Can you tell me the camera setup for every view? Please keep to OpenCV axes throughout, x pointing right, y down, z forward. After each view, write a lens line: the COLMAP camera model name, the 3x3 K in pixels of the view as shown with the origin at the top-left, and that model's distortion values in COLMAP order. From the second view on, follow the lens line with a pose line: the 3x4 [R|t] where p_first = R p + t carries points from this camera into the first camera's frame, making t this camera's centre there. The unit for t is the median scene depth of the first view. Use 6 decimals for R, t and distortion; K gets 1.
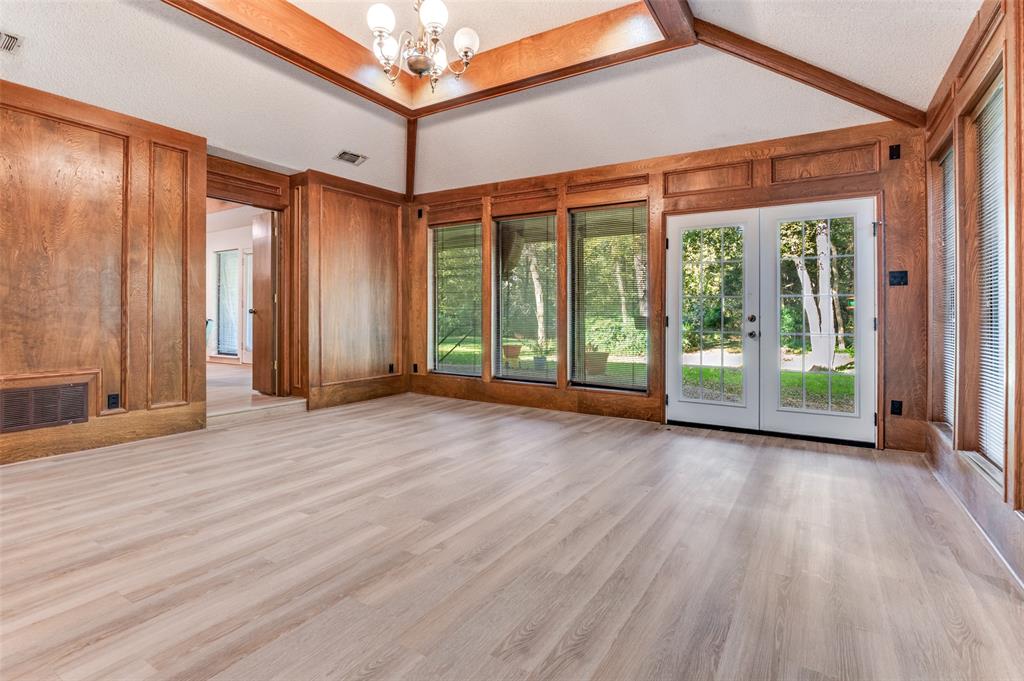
lens RADIAL K [[495.4, 0, 511.7], [0, 495.4, 316.1], [0, 0, 1]] dist [-0.010508, 0.000200]
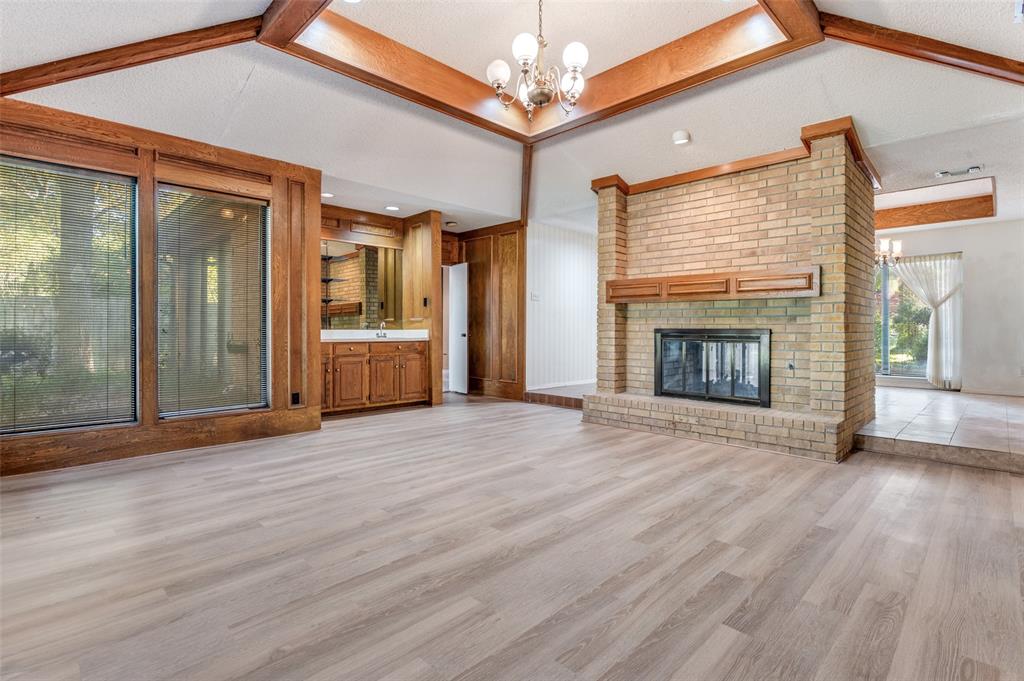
lens RADIAL K [[487.6, 0, 512.0], [0, 487.6, 340.5], [0, 0, 1]] dist [-0.012794, 0.000279]
pose [[-0.972693, -0.014333, 0.231652, -0.390590], [-0.008931, 0.999664, 0.024351, 0.000478], [-0.231923, 0.021617, -0.972494, 2.140408]]
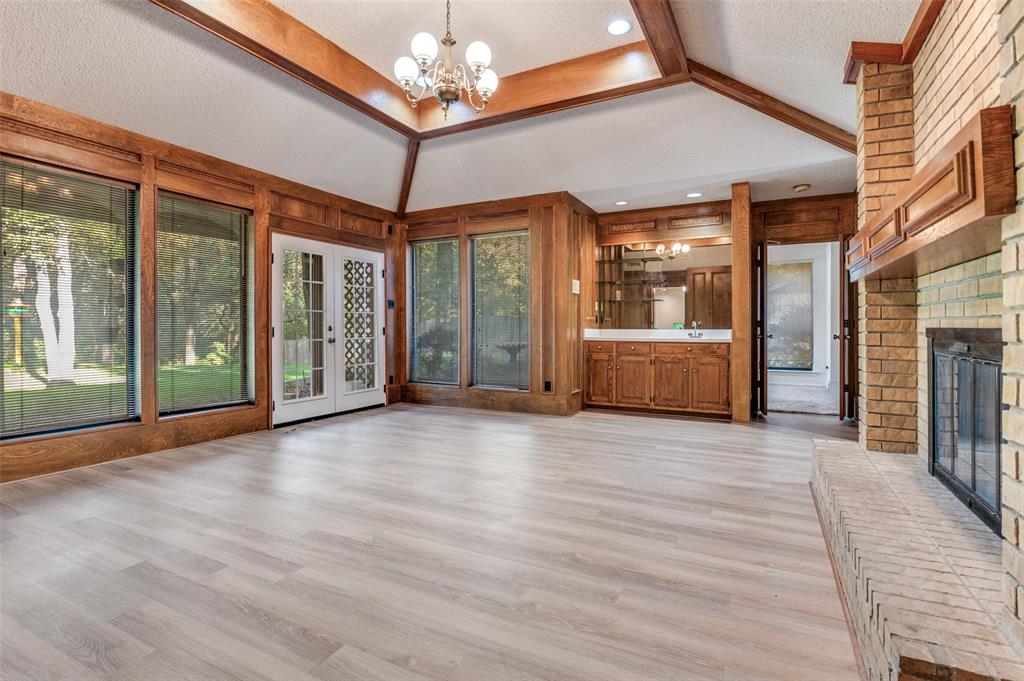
lens RADIAL K [[491.6, 0, 511.2], [0, 491.6, 328.7], [0, 0, 1]] dist [-0.012500, 0.000186]
pose [[-0.073863, -0.007575, 0.997240, -1.316598], [0.000042, 0.999971, 0.007599, -0.007440], [-0.997268, 0.000603, -0.073860, 0.981278]]
